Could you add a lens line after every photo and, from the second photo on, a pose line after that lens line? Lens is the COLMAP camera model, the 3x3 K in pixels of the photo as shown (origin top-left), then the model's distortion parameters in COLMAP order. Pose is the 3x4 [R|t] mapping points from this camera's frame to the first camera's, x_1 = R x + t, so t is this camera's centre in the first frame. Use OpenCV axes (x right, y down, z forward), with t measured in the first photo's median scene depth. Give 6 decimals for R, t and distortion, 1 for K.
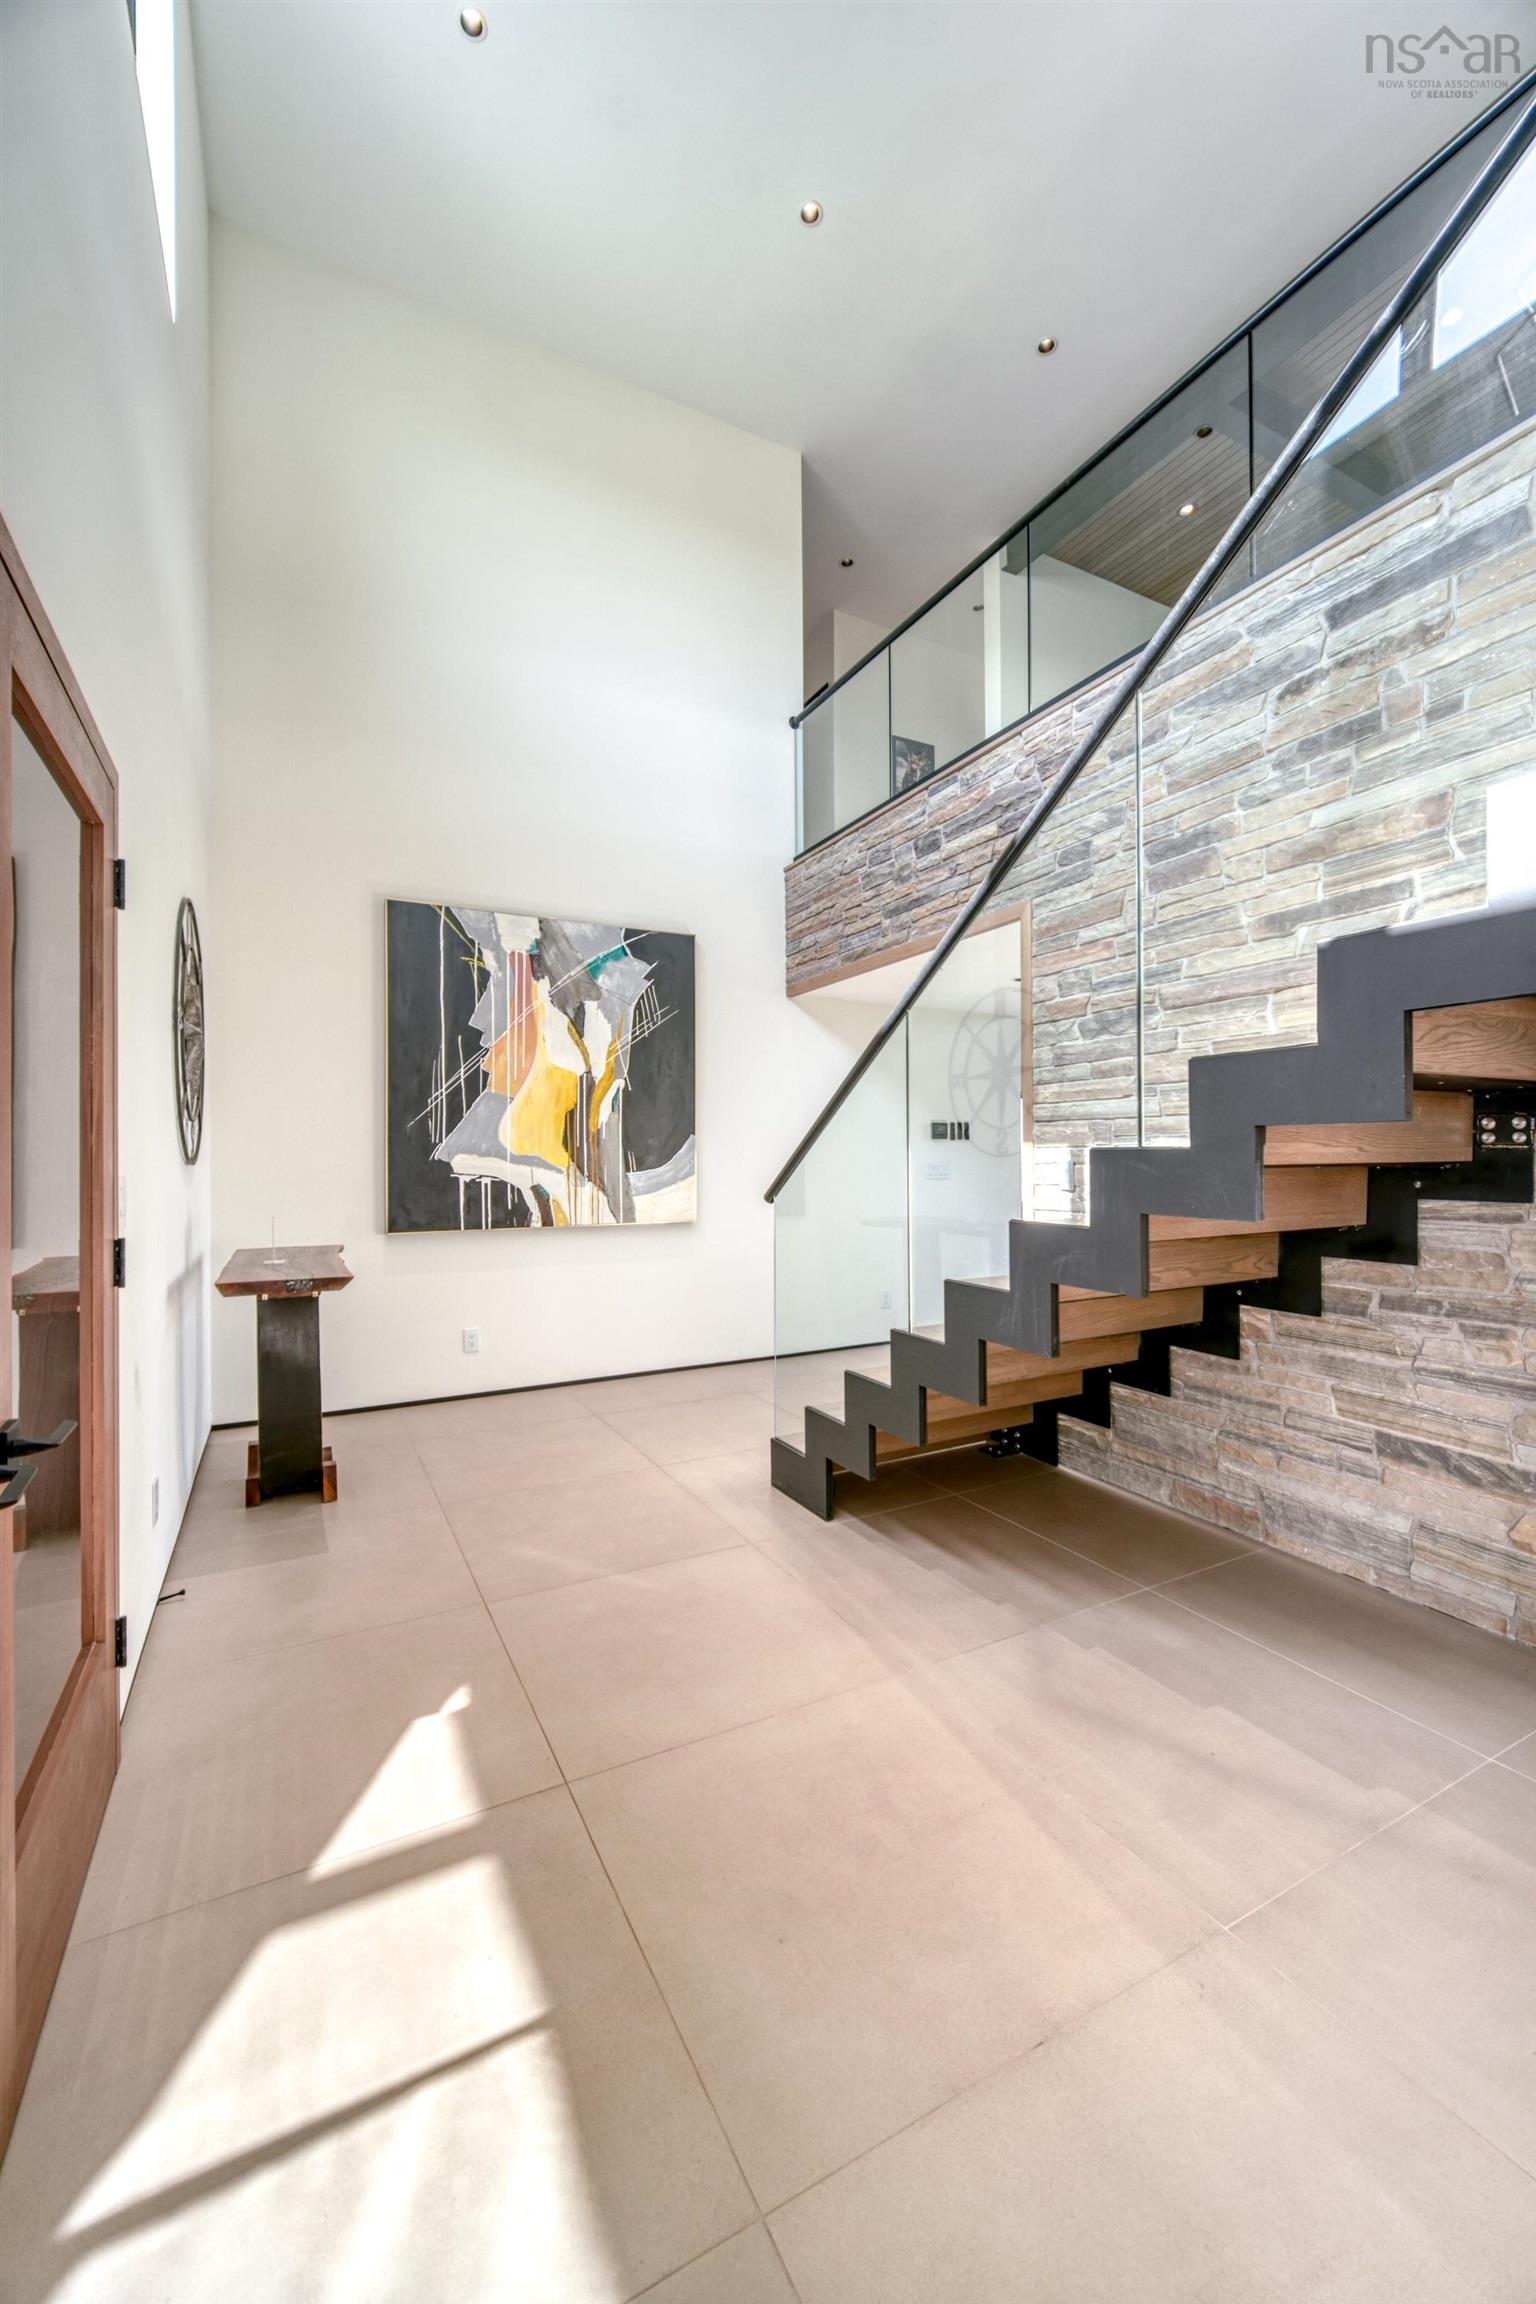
lens RADIAL K [[923.0, 0, 768.0], [0, 923.0, 1152.0], [0, 0, 1]] dist [-0.000849, -0.000218]
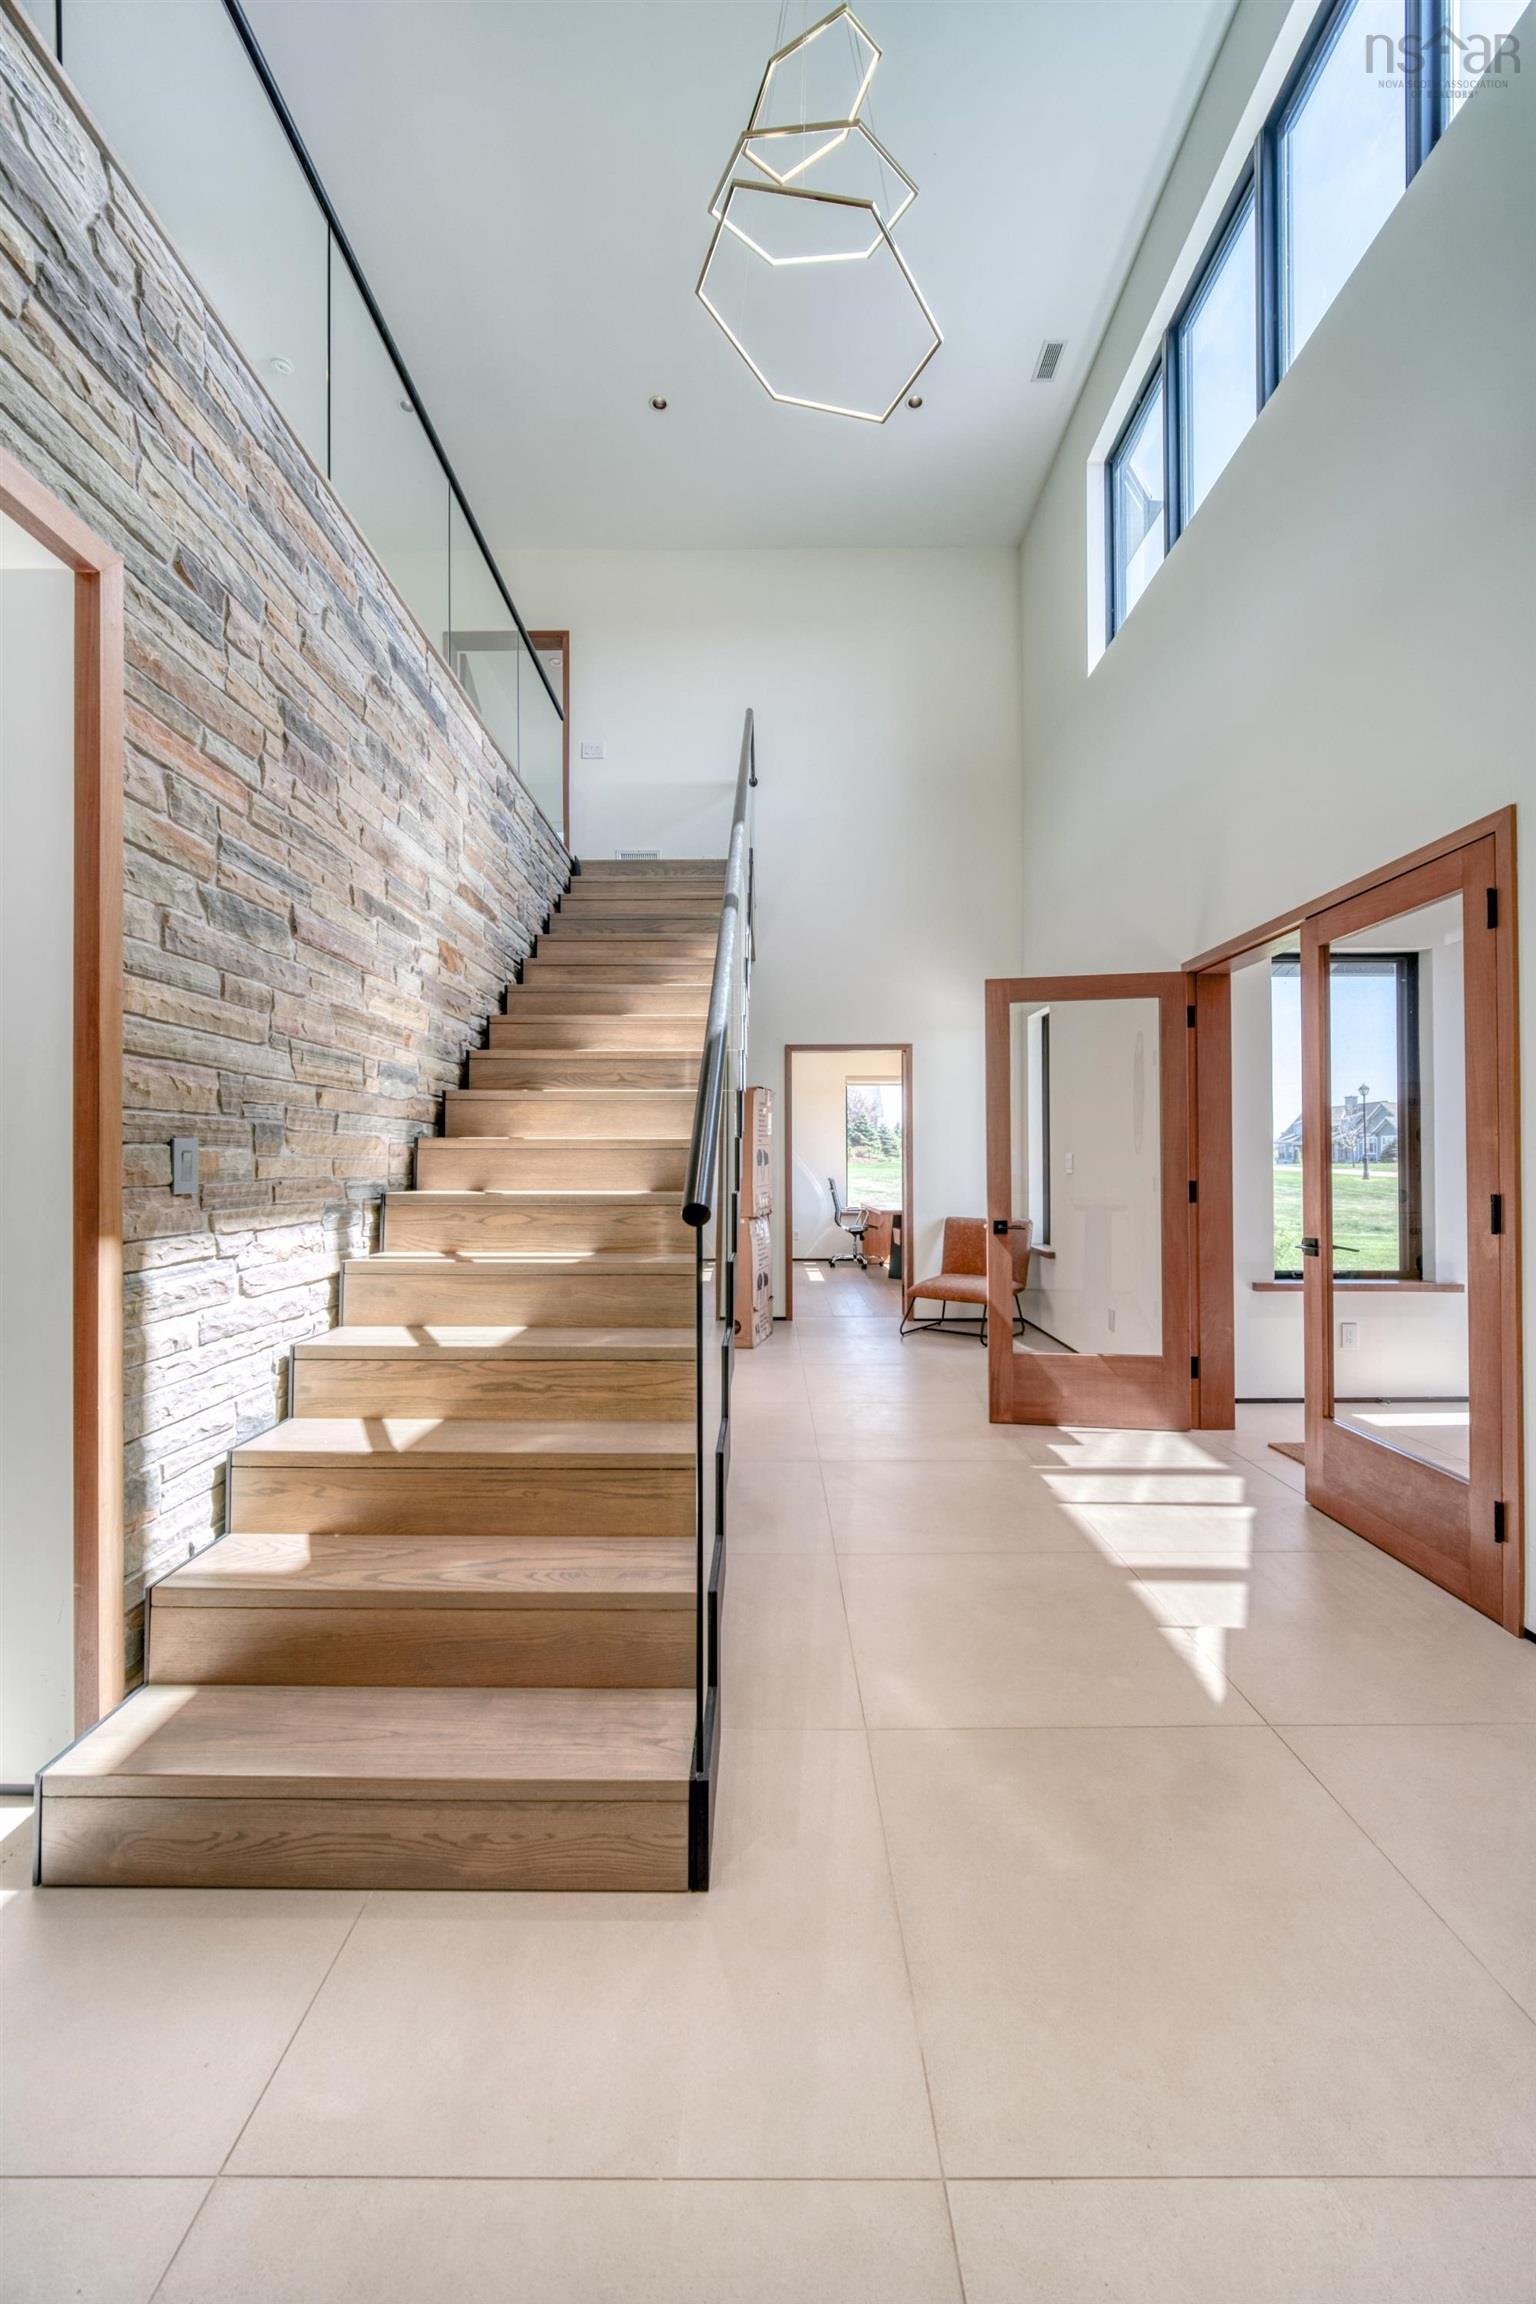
lens RADIAL K [[923.0, 0, 768.0], [0, 923.0, 1152.0], [0, 0, 1]] dist [-0.000849, -0.000218]
pose [[-0.877222, 0.012031, 0.479933, -0.754045], [0.004074, 0.999836, -0.017618, -0.038702], [-0.480067, -0.013500, -0.877128, 4.147844]]
